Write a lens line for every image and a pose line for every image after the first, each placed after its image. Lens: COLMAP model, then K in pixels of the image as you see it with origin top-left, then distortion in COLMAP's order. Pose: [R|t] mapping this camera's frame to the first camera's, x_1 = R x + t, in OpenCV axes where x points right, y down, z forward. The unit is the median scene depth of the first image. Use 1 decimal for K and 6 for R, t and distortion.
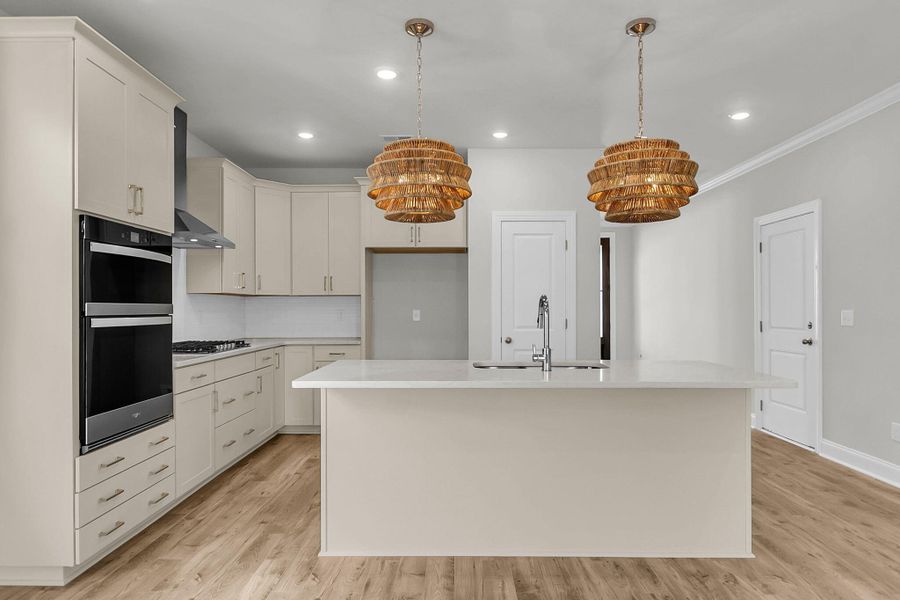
lens RADIAL K [[544.5, 0, 450.0], [0, 544.5, 306.9], [0, 0, 1]] dist [0.007365, 0.000866]
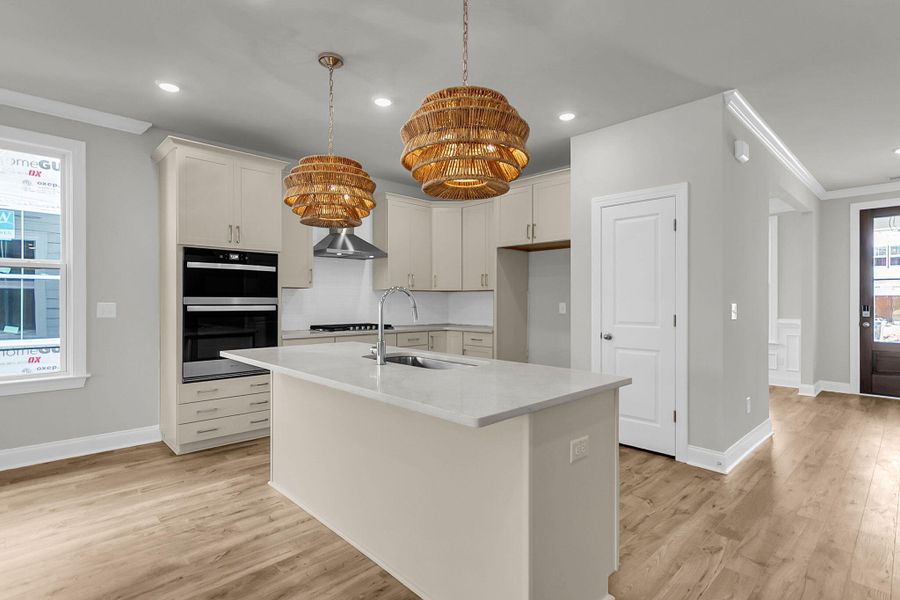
lens RADIAL K [[448.0, 0, 450.0], [0, 448.0, 300.0], [0, 0, 1]] dist [0.032983, 0.000520]
pose [[0.700308, 0.001091, -0.713840, 0.821012], [-0.002035, 0.999998, -0.000469, 0.001282], [0.713838, 0.001781, 0.700309, 0.500708]]
